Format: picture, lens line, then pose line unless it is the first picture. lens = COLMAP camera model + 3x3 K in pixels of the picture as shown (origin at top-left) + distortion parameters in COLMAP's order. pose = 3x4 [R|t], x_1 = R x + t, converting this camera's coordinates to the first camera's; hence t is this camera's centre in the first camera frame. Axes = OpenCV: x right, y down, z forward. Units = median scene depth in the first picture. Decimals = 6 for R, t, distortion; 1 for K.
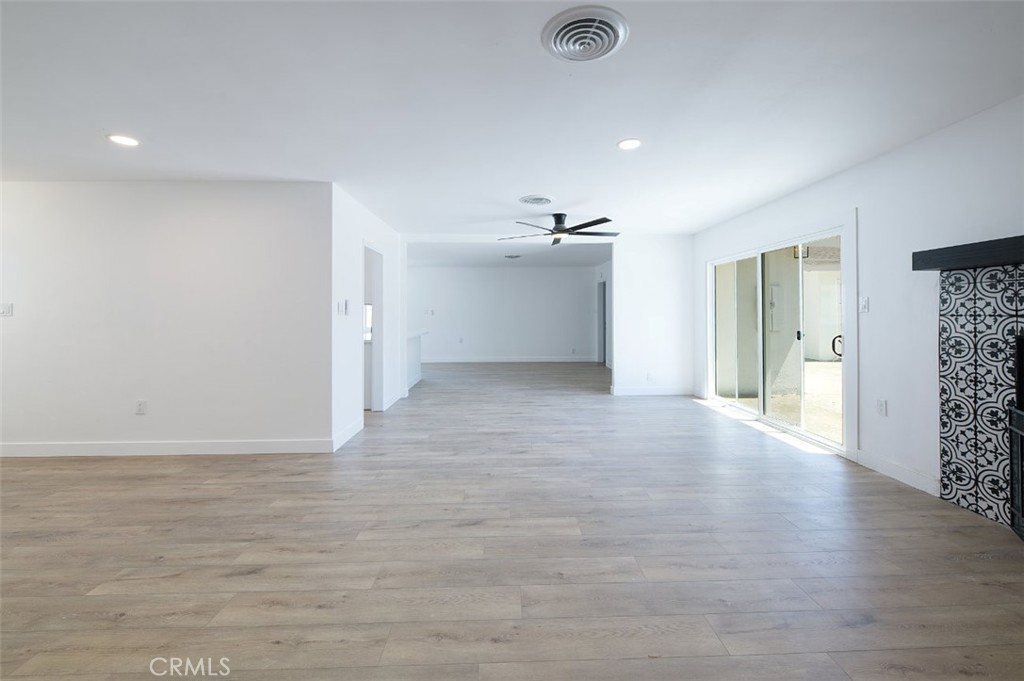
lens RADIAL K [[410.8, 0, 511.6], [0, 410.8, 321.4], [0, 0, 1]] dist [-0.002053, -0.000393]
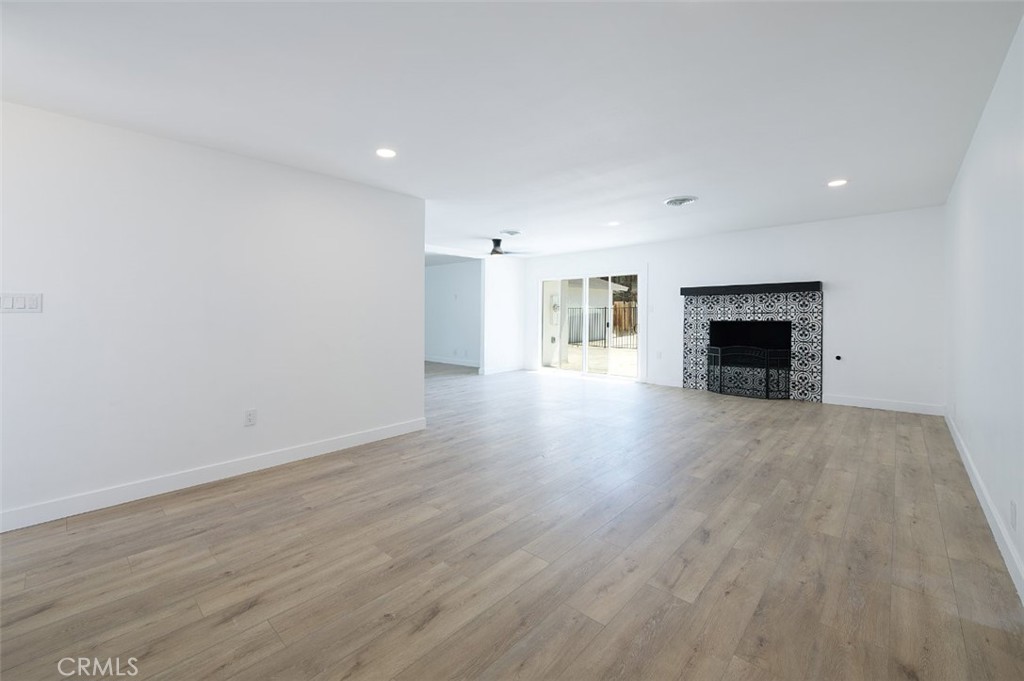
lens RADIAL K [[425.5, 0, 512.0], [0, 425.5, 340.5], [0, 0, 1]] dist [-0.000877, -0.000194]
pose [[0.695433, -0.043070, 0.717299, -1.389811], [0.013583, 0.998812, 0.046804, 0.011677], [-0.718462, -0.022805, 0.695192, -0.037910]]
